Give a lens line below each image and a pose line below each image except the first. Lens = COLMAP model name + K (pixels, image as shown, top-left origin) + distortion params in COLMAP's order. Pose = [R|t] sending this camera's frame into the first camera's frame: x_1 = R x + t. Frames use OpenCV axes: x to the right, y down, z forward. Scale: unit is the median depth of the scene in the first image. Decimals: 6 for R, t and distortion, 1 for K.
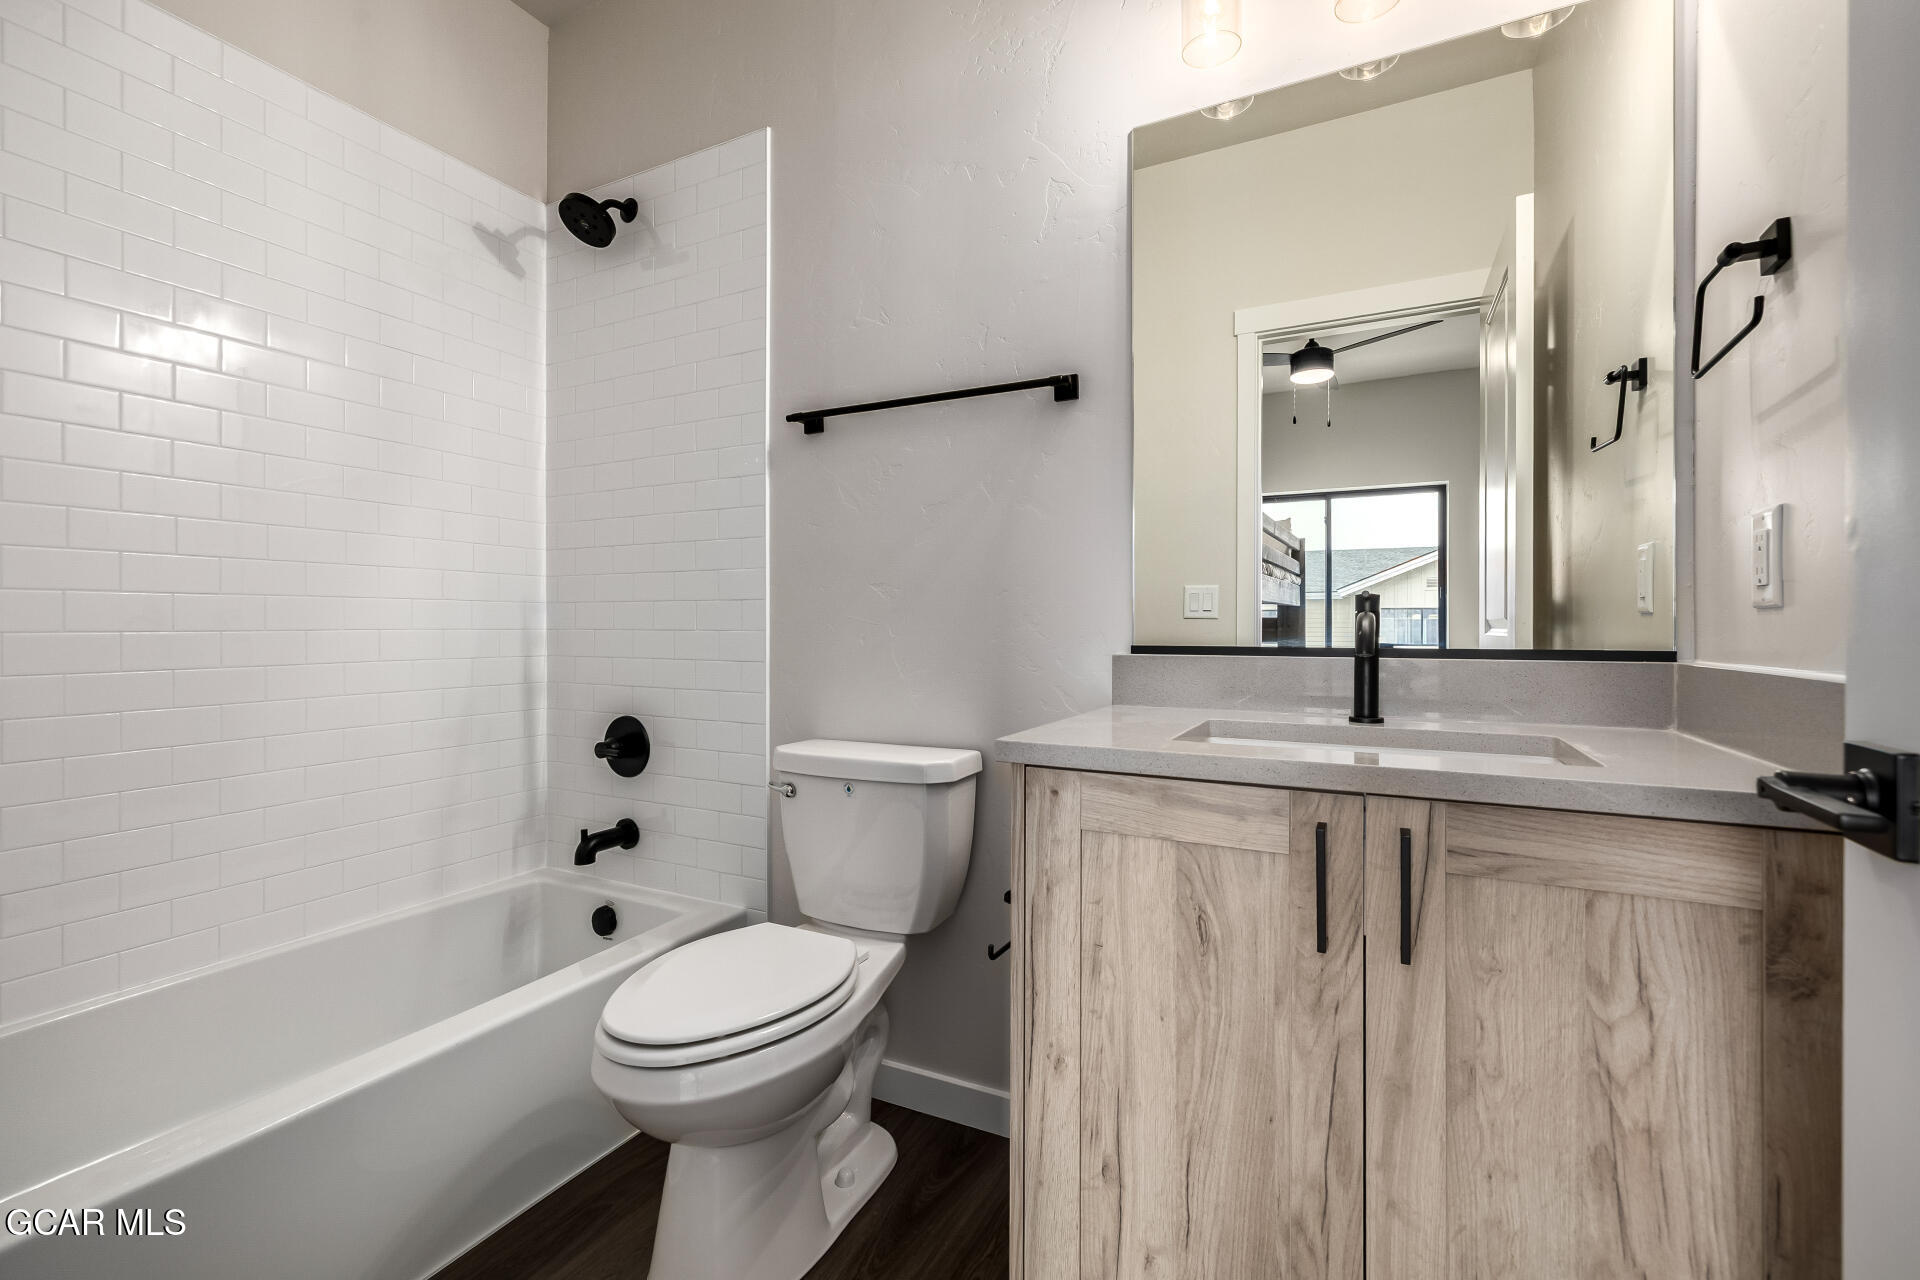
lens RADIAL K [[817.3, 0, 951.2], [0, 817.3, 630.8], [0, 0, 1]] dist [0.001837, -0.001354]
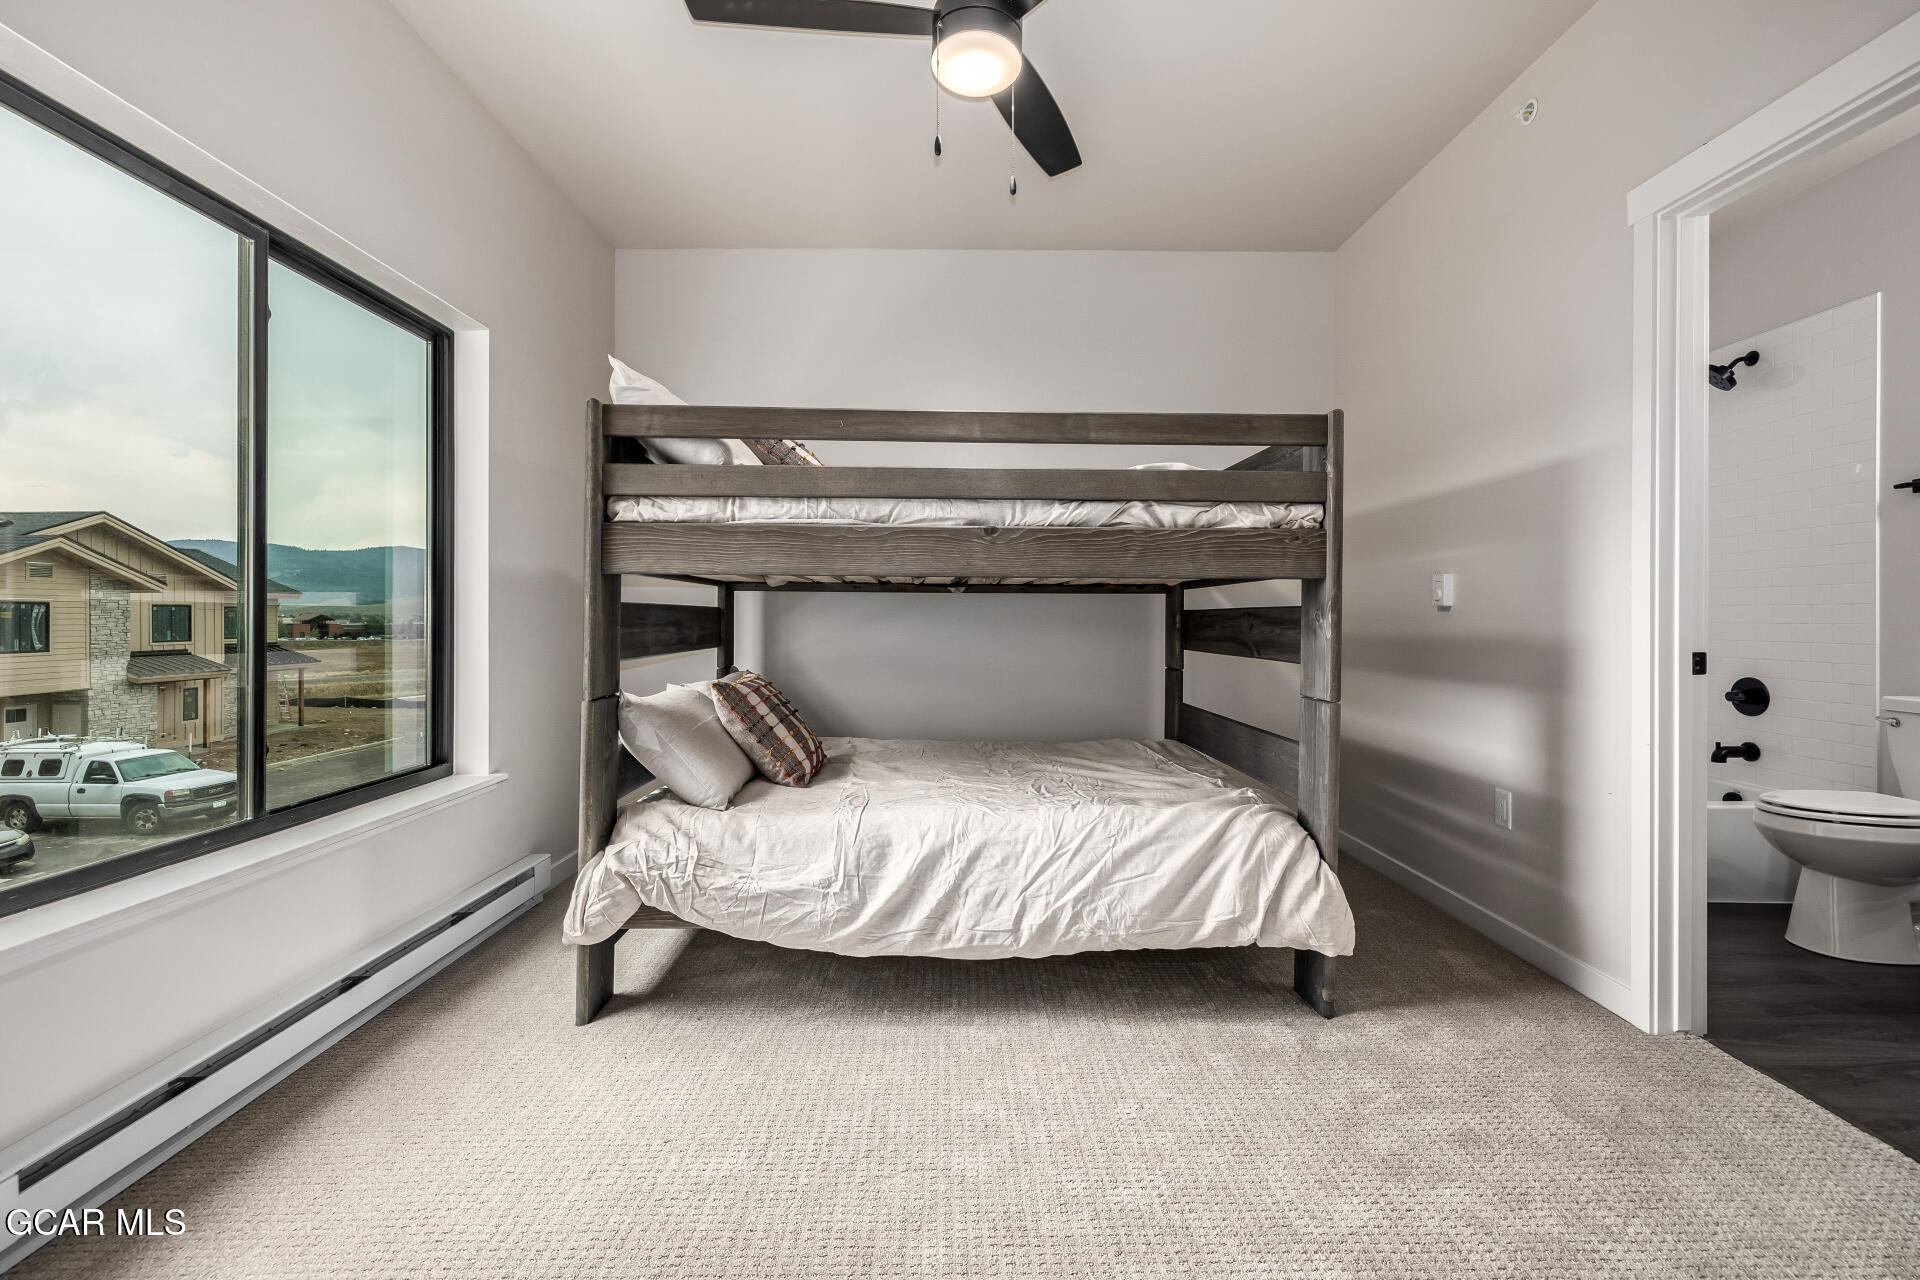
lens RADIAL K [[817.3, 0, 949.2], [0, 817.3, 624.0], [0, 0, 1]] dist [0.001837, -0.001354]
pose [[0.457995, 0.001157, -0.888954, 0.315825], [0.002855, 0.999992, 0.002773, -0.007631], [0.888950, -0.003808, 0.457988, -1.158769]]
